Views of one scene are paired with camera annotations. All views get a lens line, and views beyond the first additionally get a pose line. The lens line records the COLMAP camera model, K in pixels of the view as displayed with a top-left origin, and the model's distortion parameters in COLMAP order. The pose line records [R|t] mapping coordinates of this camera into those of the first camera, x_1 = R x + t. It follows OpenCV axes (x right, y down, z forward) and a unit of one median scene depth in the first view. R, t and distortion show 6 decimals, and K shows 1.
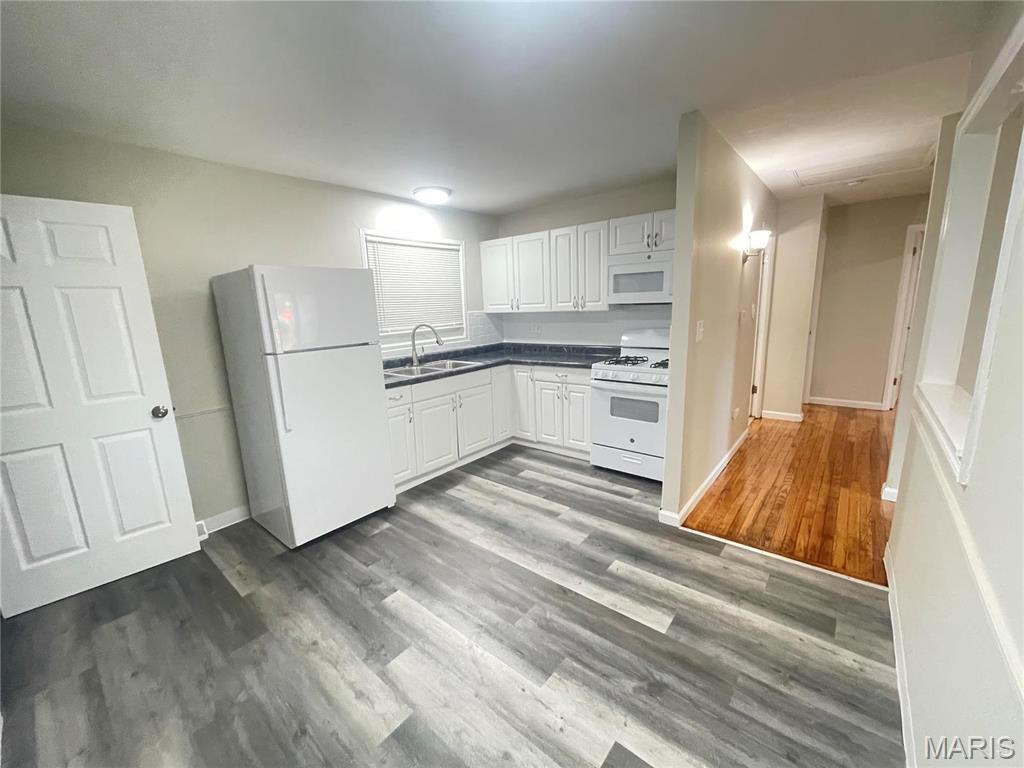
lens RADIAL K [[412.2, 0, 507.8], [0, 412.2, 385.7], [0, 0, 1]] dist [0.001149, -0.000130]
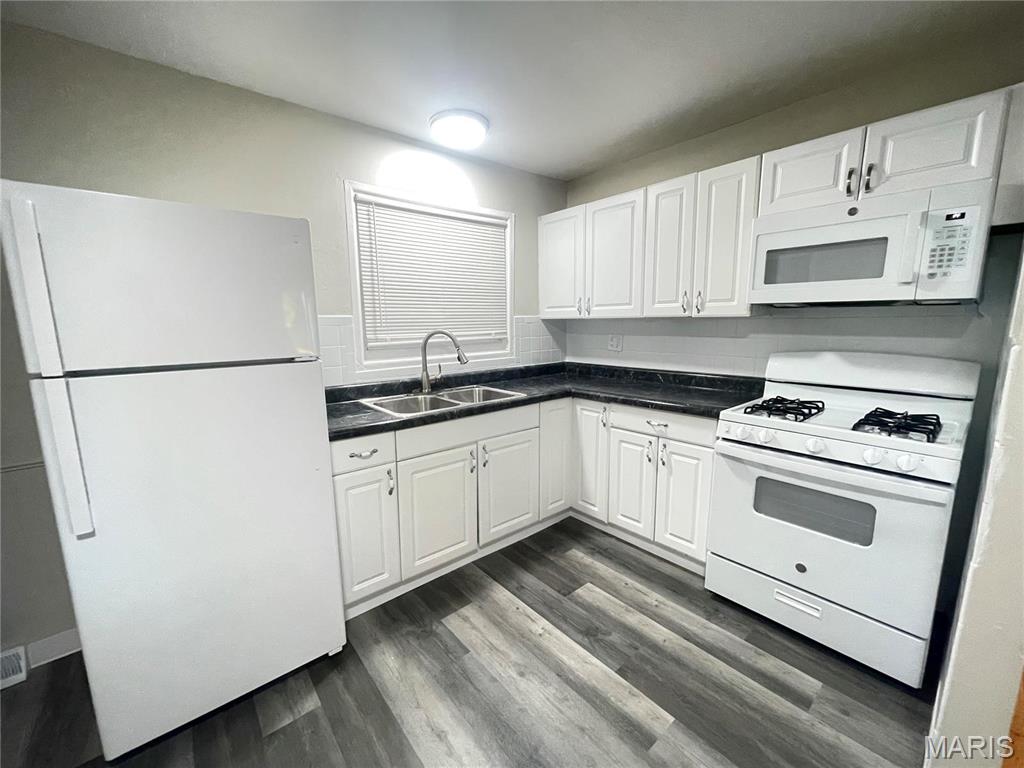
lens RADIAL K [[412.2, 0, 507.8], [0, 412.2, 385.7], [0, 0, 1]] dist [0.001149, -0.000130]
pose [[0.984326, 0.051104, -0.168792, 0.016613], [-0.056647, 0.997996, -0.028186, -0.050119], [0.167013, 0.037306, 0.985249, 0.377444]]
